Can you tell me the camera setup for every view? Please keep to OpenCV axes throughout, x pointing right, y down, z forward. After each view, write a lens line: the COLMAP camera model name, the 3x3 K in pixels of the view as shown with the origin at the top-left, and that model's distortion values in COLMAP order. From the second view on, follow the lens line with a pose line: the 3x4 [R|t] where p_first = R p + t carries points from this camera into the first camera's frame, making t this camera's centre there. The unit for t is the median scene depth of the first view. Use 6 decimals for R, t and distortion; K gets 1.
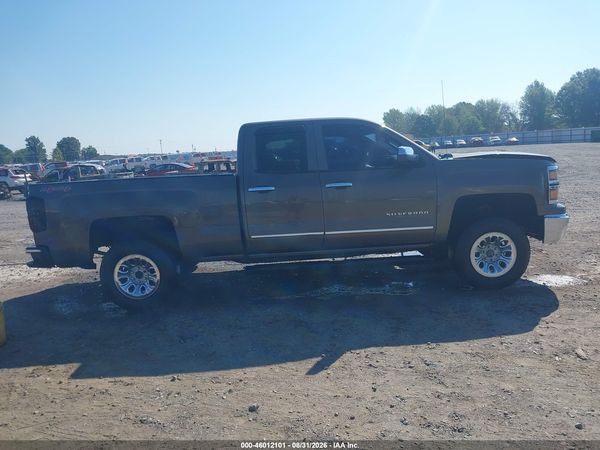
lens RADIAL K [[471.2, 0, 301.3], [0, 471.2, 227.3], [0, 0, 1]] dist [0.006121, -0.015266]
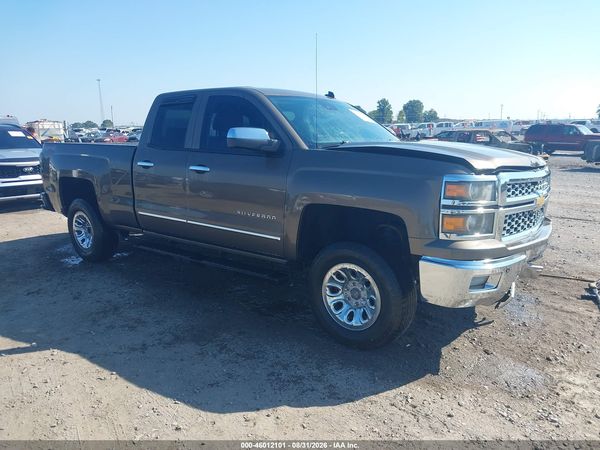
lens RADIAL K [[471.2, 0, 297.8], [0, 471.2, 221.2], [0, 0, 1]] dist [0.006121, -0.015266]
pose [[0.779487, 0.173412, -0.601937, 0.740011], [-0.137279, 0.984849, 0.105954, -0.108766], [0.611191, 0.000043, 0.791483, 0.429146]]
